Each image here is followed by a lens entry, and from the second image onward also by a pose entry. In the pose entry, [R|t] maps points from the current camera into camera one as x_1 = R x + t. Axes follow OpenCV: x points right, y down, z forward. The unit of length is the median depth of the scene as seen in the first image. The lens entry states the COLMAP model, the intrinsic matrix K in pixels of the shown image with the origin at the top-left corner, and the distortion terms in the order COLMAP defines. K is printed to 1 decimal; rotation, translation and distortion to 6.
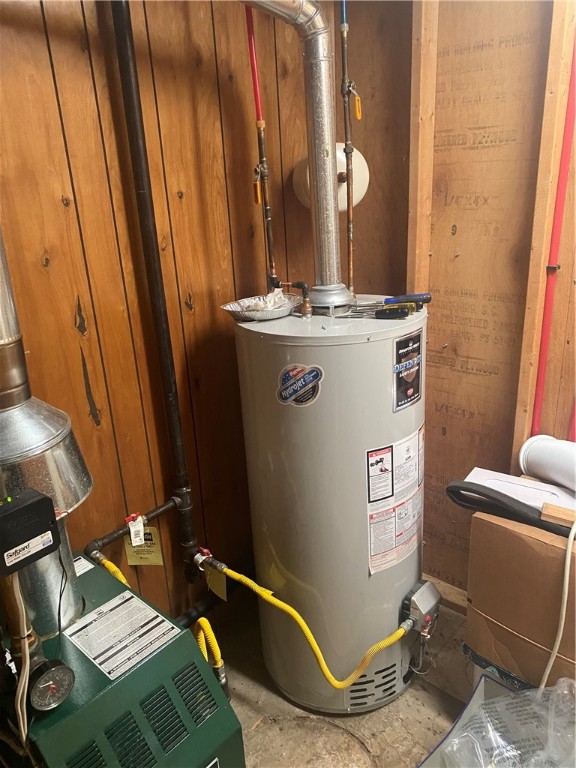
lens RADIAL K [[588.5, 0, 290.3], [0, 588.5, 385.4], [0, 0, 1]] dist [0.050310, -0.043116]
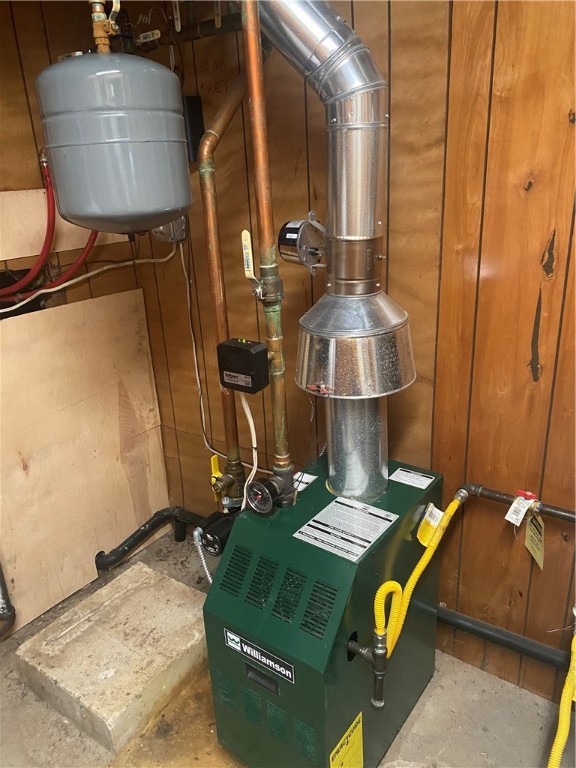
lens RADIAL K [[588.5, 0, 291.5], [0, 588.5, 380.4], [0, 0, 1]] dist [0.050310, -0.043116]
pose [[0.105224, 0.399316, -0.910755, 0.507546], [-0.312832, 0.882635, 0.350844, -0.148703], [0.943962, 0.247996, 0.217793, 0.520840]]
